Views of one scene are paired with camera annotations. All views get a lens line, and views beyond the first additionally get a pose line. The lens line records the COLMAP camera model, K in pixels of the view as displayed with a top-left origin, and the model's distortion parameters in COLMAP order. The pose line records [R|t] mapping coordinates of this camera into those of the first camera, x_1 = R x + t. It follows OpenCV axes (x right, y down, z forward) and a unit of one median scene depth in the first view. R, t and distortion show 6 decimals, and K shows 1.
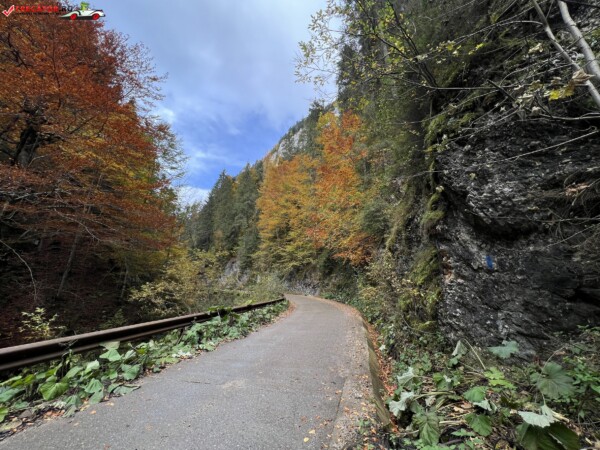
lens RADIAL K [[237.0, 0, 300.0], [0, 237.0, 225.0], [0, 0, 1]] dist [0.000574, 0.000034]
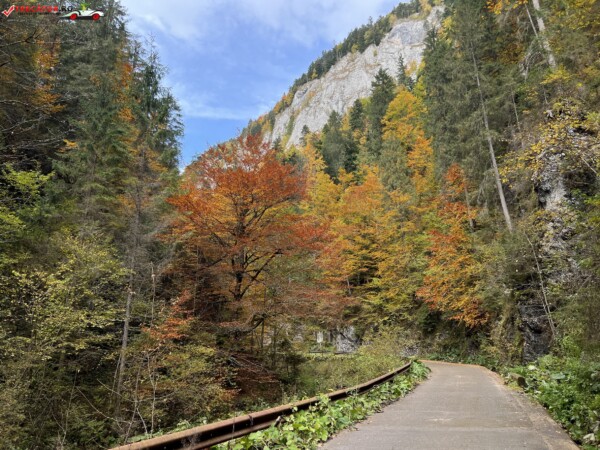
lens RADIAL K [[448.5, 0, 300.0], [0, 448.5, 225.0], [0, 0, 1]] dist [0.037018, -0.003965]
pose [[0.998246, -0.029340, -0.051419, -0.271967], [0.028730, 0.999508, -0.012562, -0.187244], [0.051763, 0.011062, 0.998598, -0.712392]]
